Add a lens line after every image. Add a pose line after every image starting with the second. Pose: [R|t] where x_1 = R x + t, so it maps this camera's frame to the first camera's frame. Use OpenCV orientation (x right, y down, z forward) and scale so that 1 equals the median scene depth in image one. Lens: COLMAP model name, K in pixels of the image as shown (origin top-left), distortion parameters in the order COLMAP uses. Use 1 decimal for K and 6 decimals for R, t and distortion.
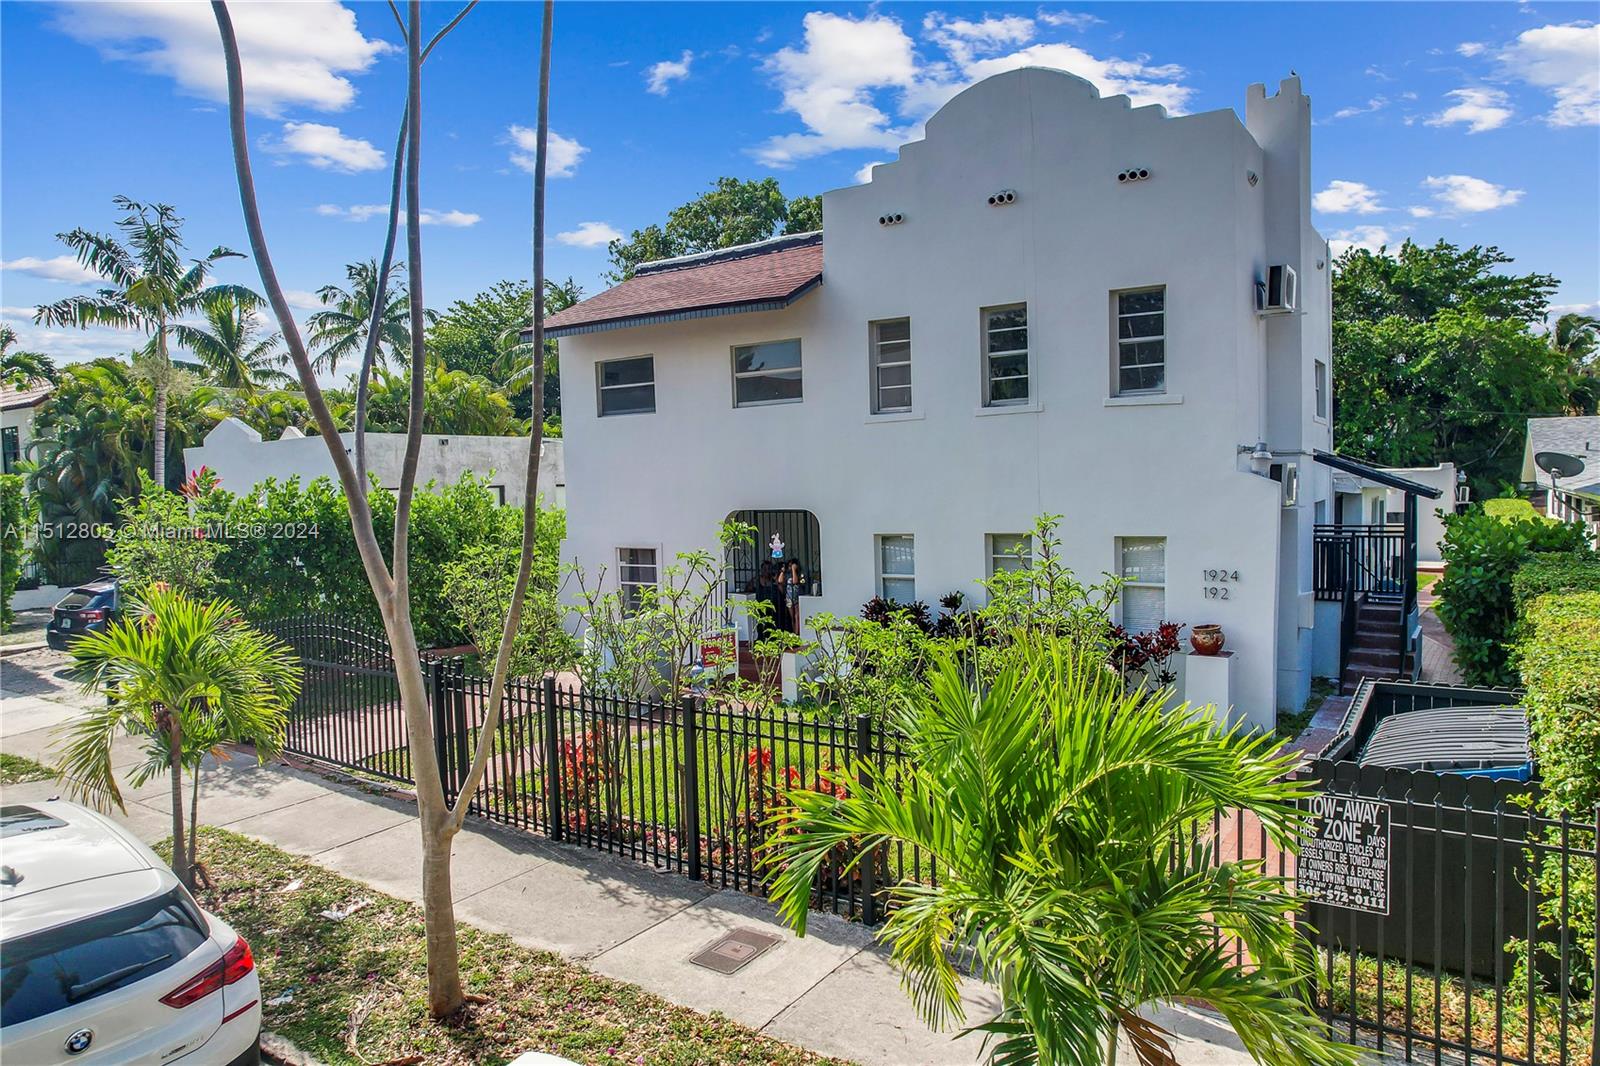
lens RADIAL K [[1025.7, 0, 798.1], [0, 1025.7, 537.6], [0, 0, 1]] dist [-0.076562, 0.061457]
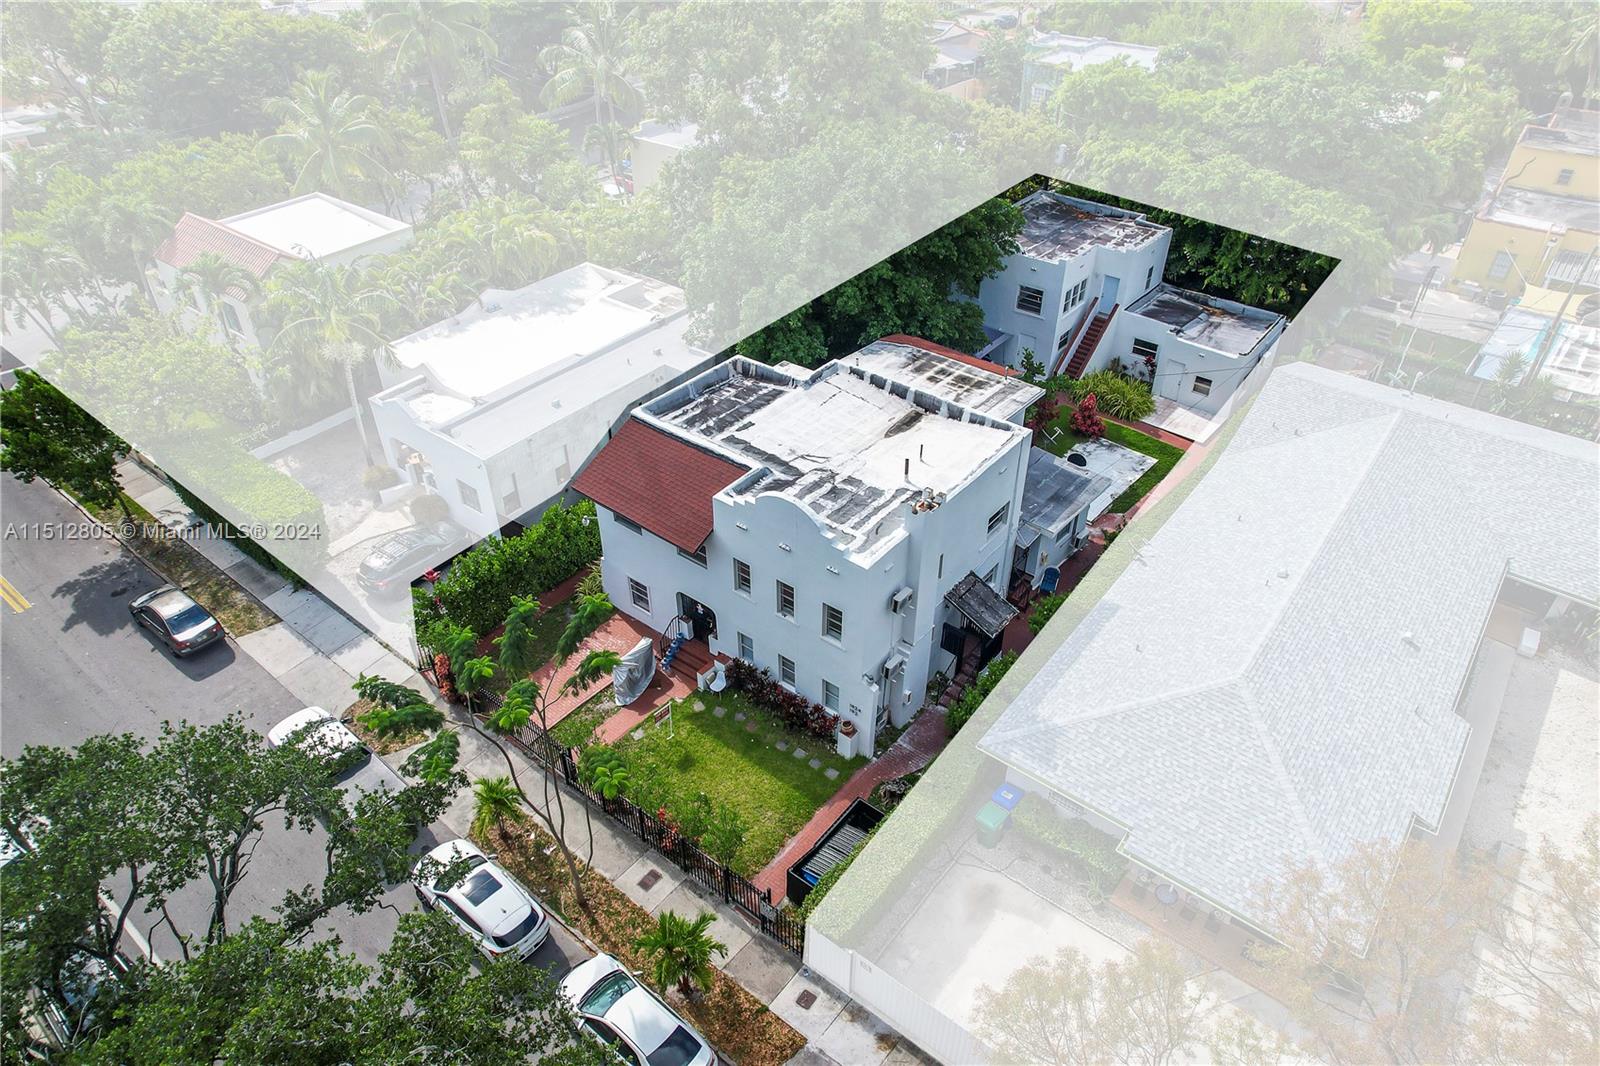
lens RADIAL K [[1025.7, 0, 798.1], [0, 1025.7, 537.6], [0, 0, 1]] dist [-0.076562, 0.061457]
pose [[0.996597, 0.069309, -0.044625, 0.290468], [-0.033599, 0.835880, 0.547882, -1.408984], [0.075274, -0.544518, 0.835364, -0.752445]]
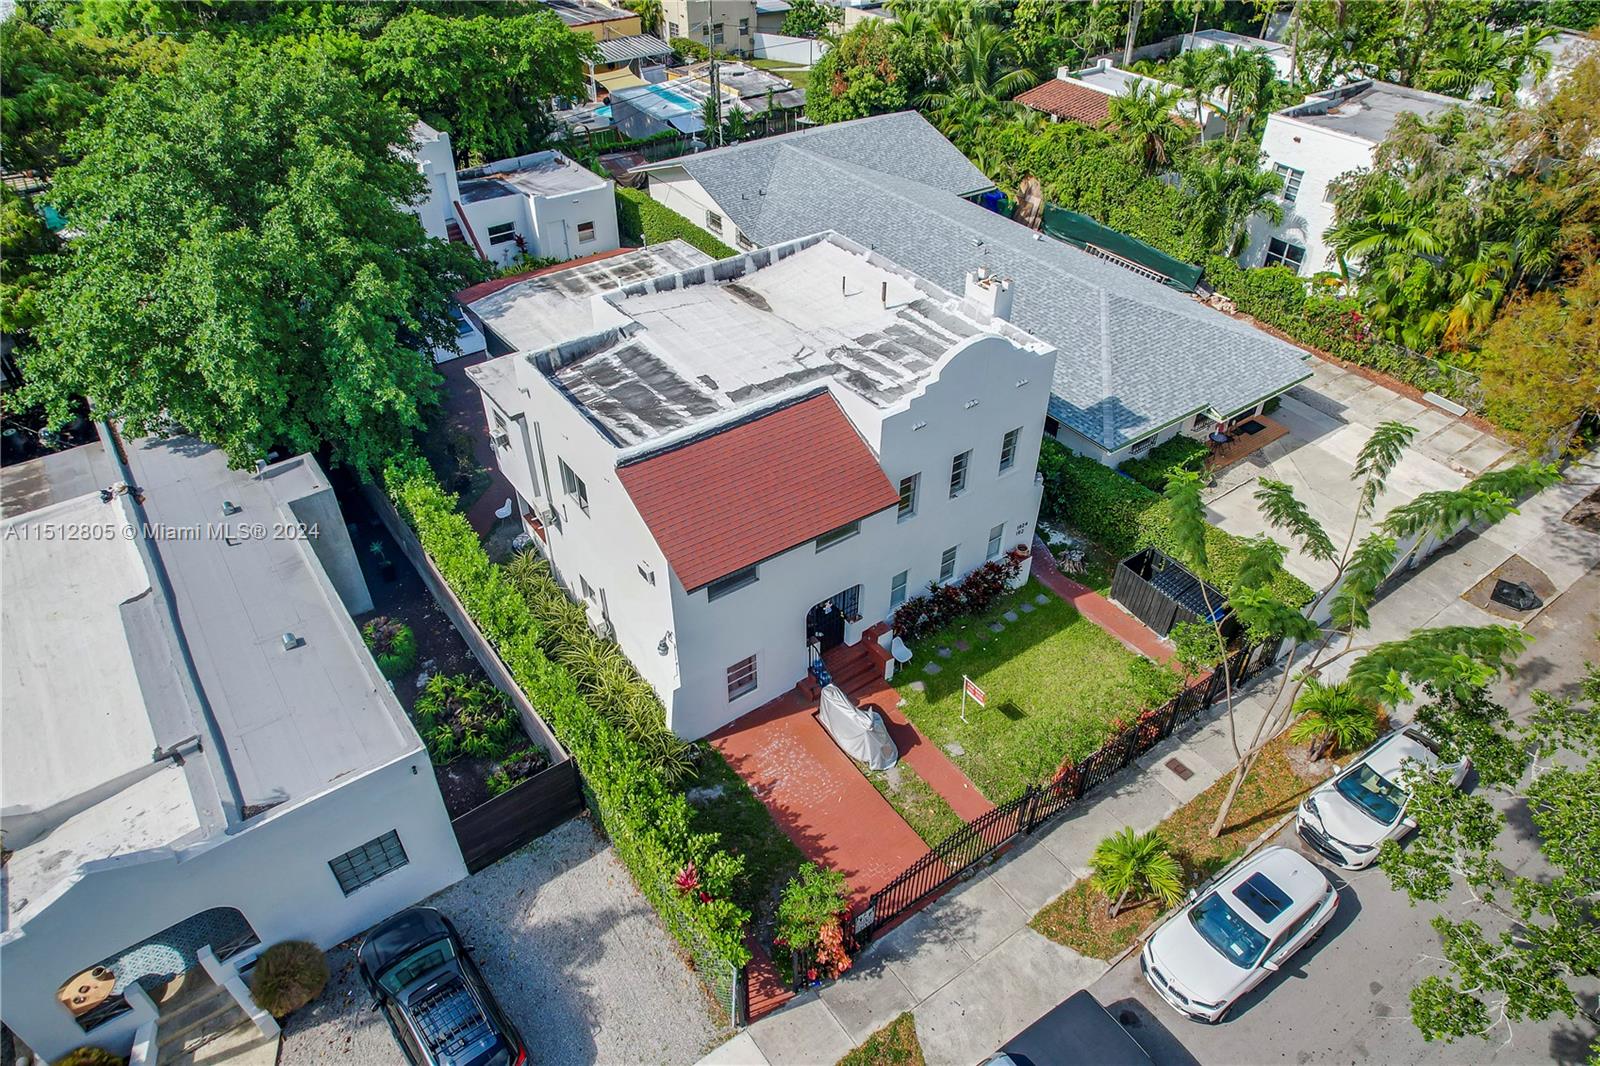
lens RADIAL K [[1025.7, 0, 798.1], [0, 1025.7, 537.6], [0, 0, 1]] dist [-0.076562, 0.061457]
pose [[0.345998, -0.560374, 0.752507, -1.273596], [0.049056, 0.811753, 0.581937, -1.097434], [-0.936952, -0.164434, 0.308355, 0.616123]]
